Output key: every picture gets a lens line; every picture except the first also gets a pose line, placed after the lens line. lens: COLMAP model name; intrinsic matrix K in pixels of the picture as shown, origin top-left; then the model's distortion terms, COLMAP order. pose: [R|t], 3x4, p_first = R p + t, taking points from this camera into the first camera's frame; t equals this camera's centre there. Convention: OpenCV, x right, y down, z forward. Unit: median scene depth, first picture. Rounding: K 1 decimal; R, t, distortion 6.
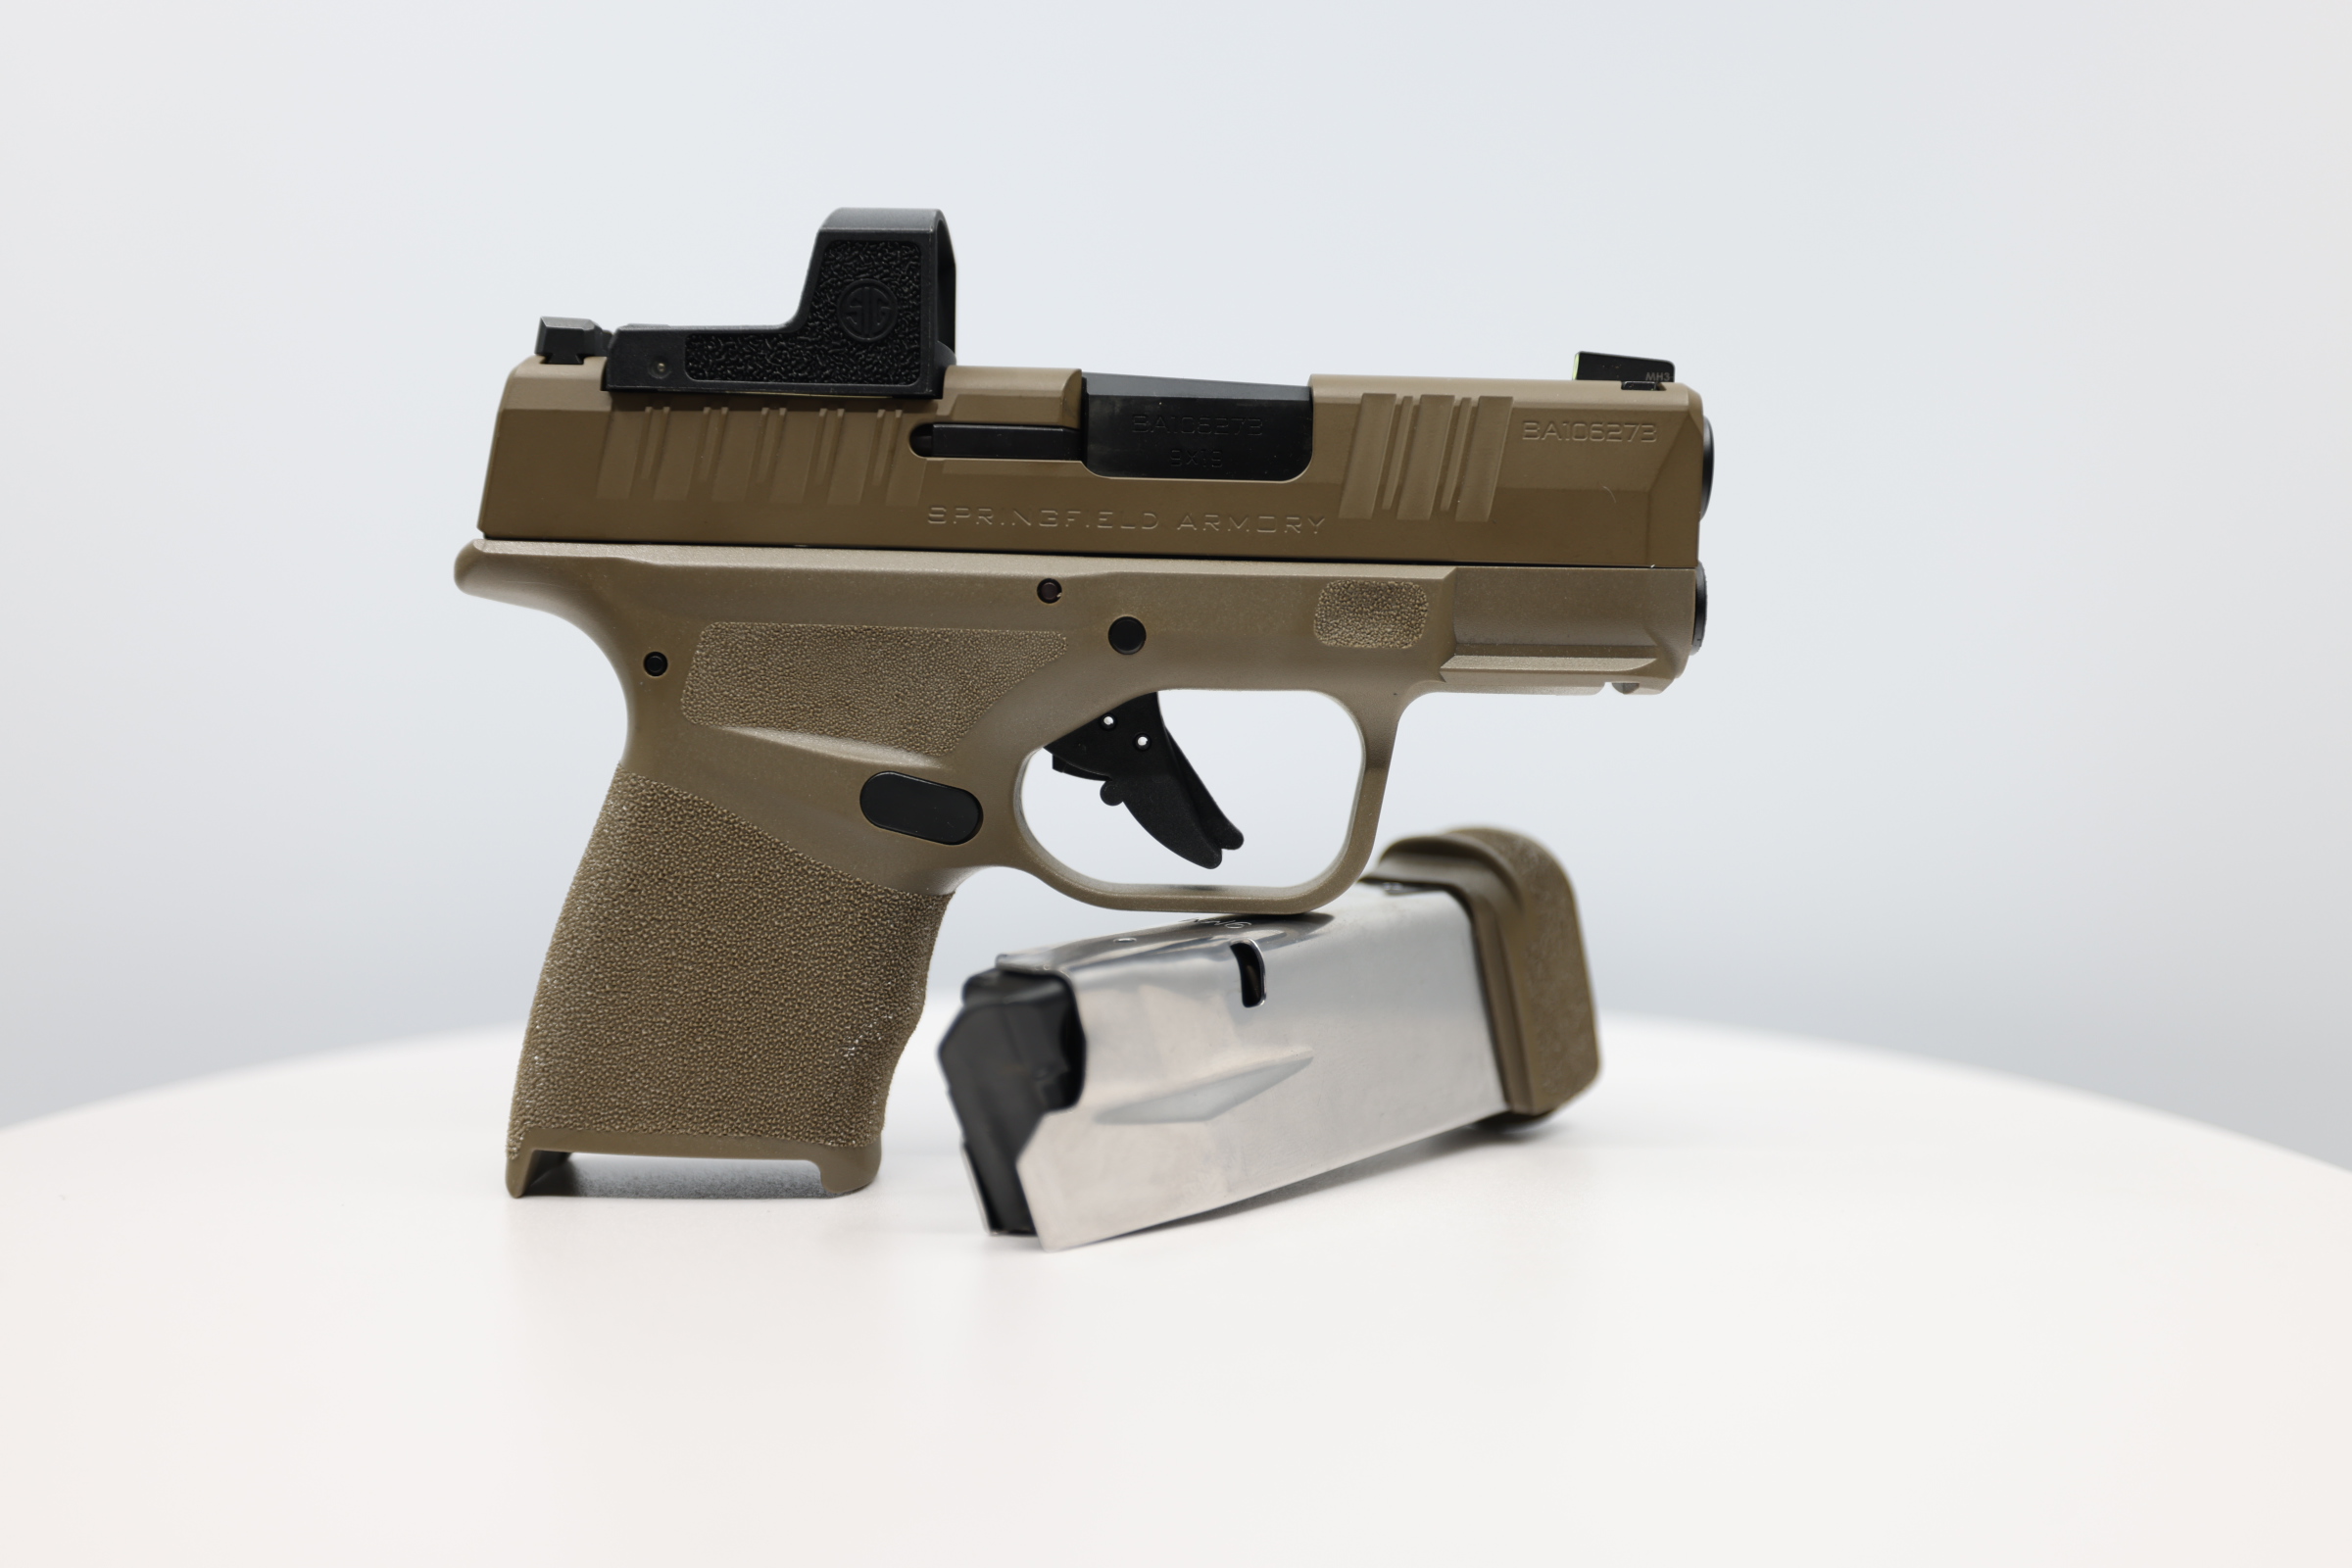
lens RADIAL K [[2220.4, 0, 1176.0], [0, 2220.4, 784.0], [0, 0, 1]] dist [-0.004308, 0.000607]
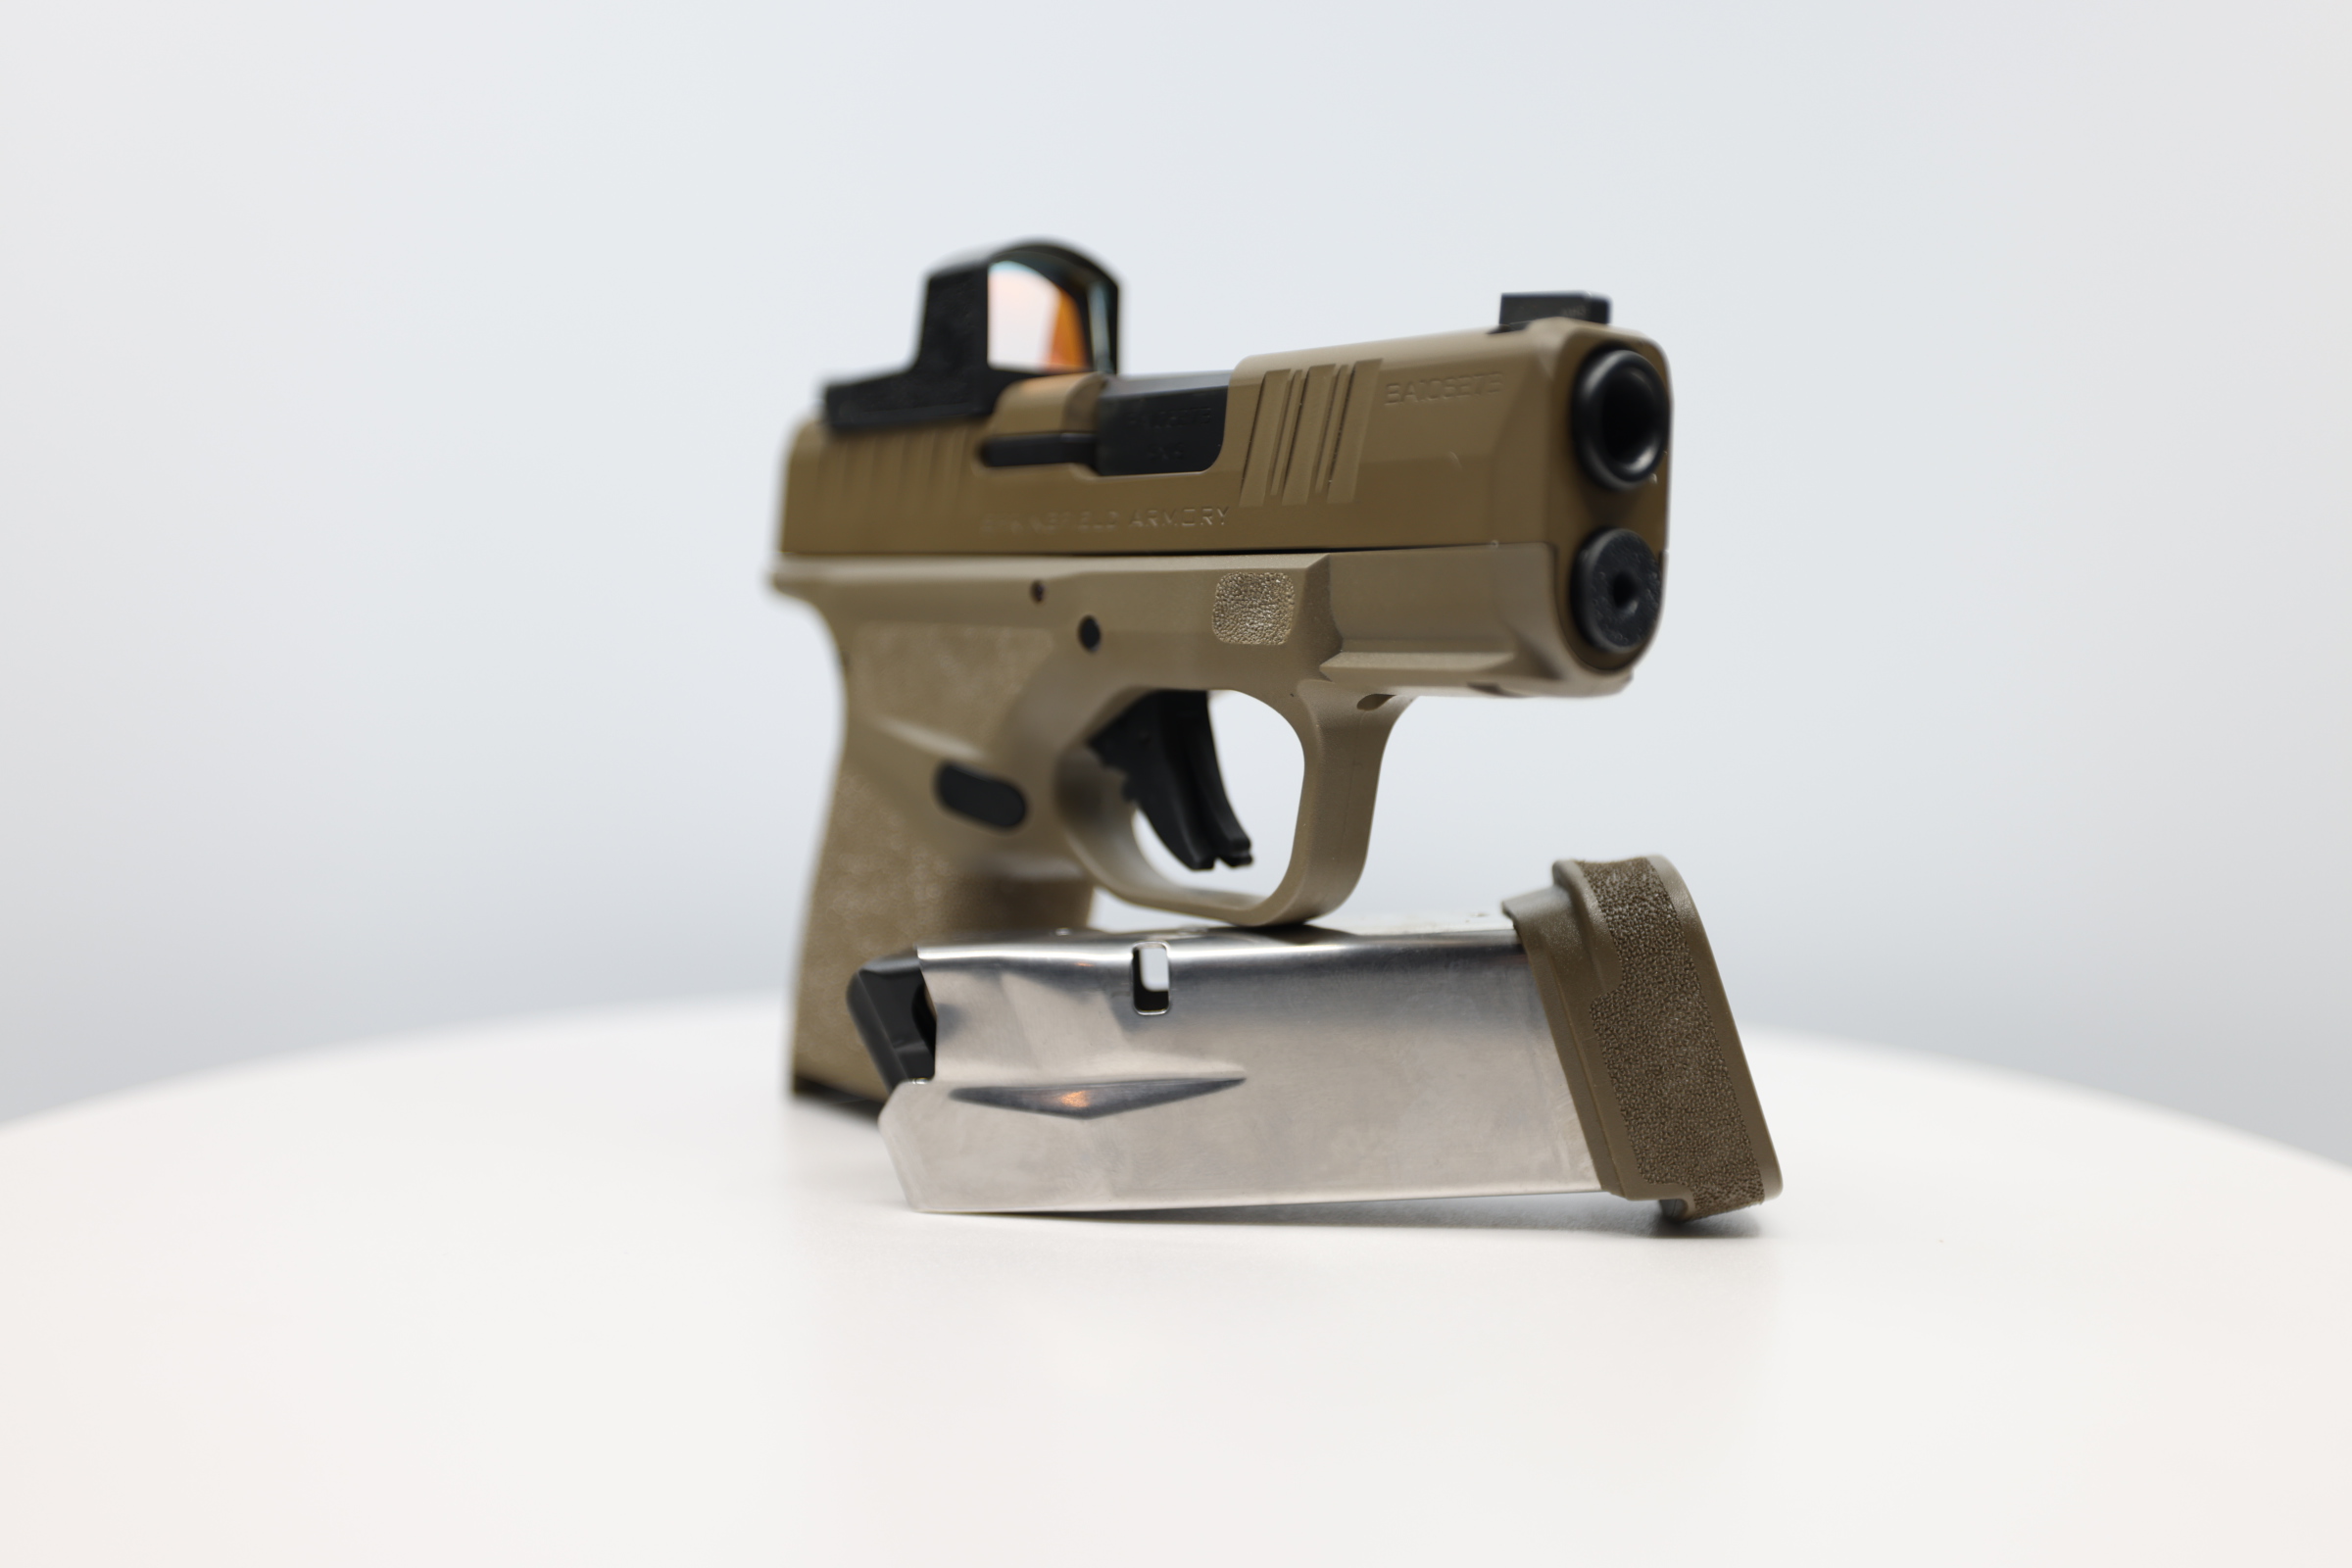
lens RADIAL K [[2220.4, 0, 1176.0], [0, 2220.4, 784.0], [0, 0, 1]] dist [-0.004308, 0.000607]
pose [[0.655975, 0.039336, -0.753757, 0.770375], [-0.043129, 0.998963, 0.014598, -0.014964], [0.753549, 0.022932, 0.656991, 0.363254]]
